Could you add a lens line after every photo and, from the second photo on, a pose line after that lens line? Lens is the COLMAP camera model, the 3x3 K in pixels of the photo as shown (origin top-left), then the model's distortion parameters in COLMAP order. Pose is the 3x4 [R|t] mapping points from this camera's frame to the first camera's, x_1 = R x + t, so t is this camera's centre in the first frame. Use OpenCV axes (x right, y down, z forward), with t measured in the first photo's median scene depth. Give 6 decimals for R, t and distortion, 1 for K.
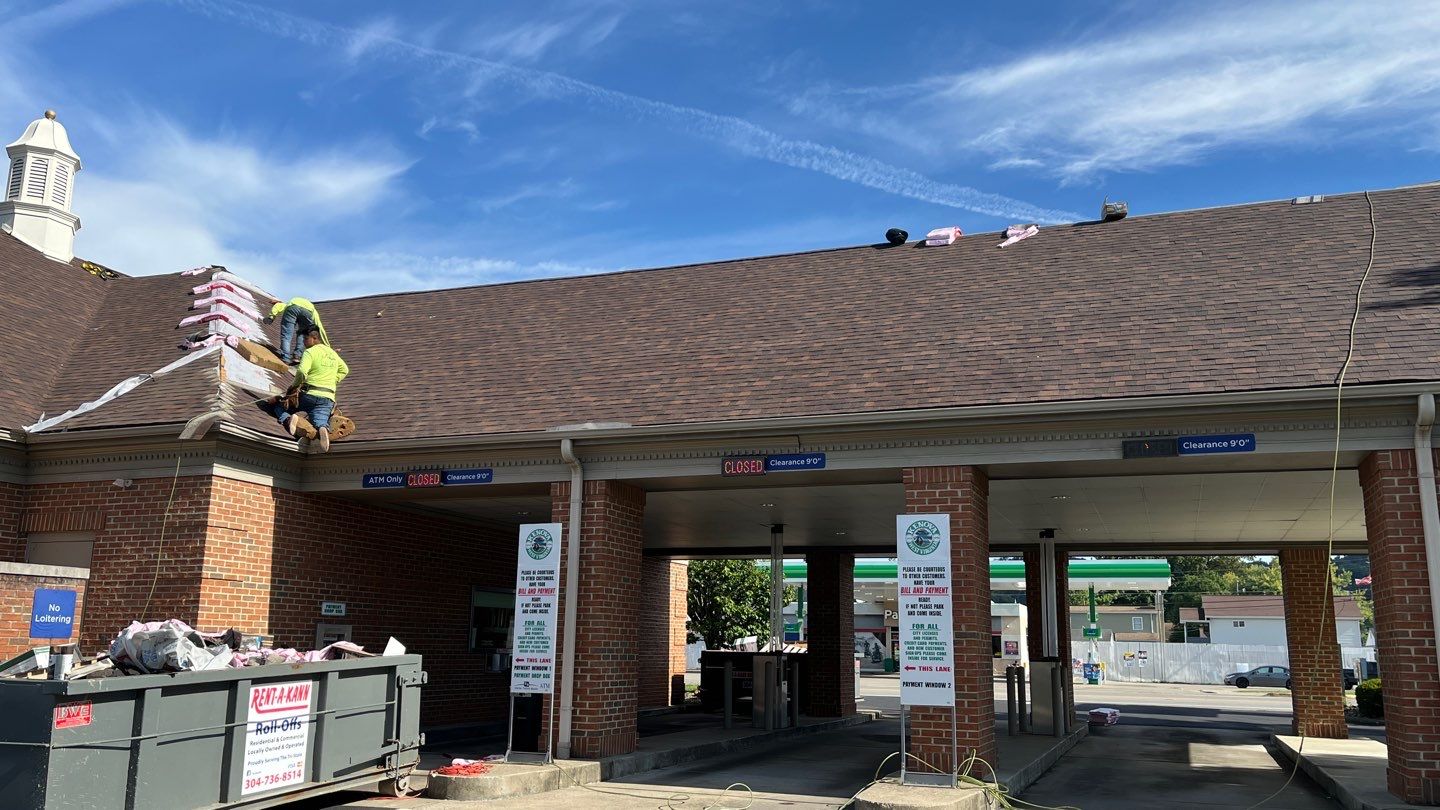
lens RADIAL K [[1174.9, 0, 713.8], [0, 1174.9, 405.7], [0, 0, 1]] dist [0.090079, -0.112283]
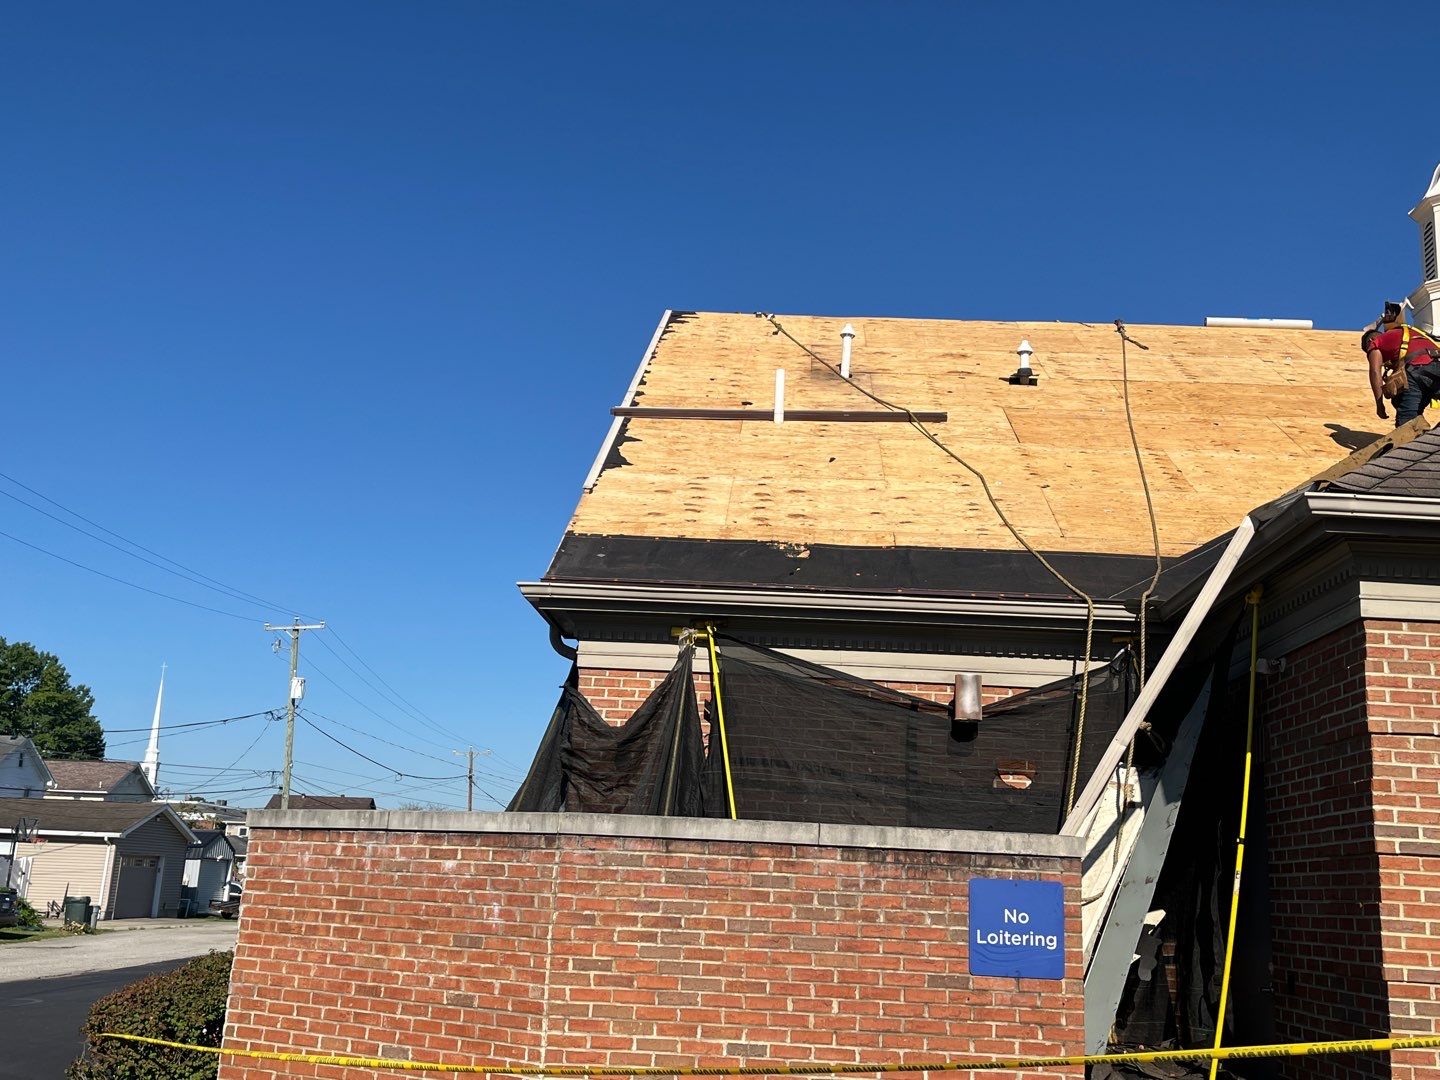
lens RADIAL K [[1457.8, 0, 720.0], [0, 1457.8, 540.0], [0, 0, 1]] dist [0.167489, -0.311794]
pose [[0.321819, -0.222363, -0.920319, 0.019667], [0.153789, 0.971398, -0.180928, 0.094135], [0.934228, -0.083309, 0.346812, 0.590821]]
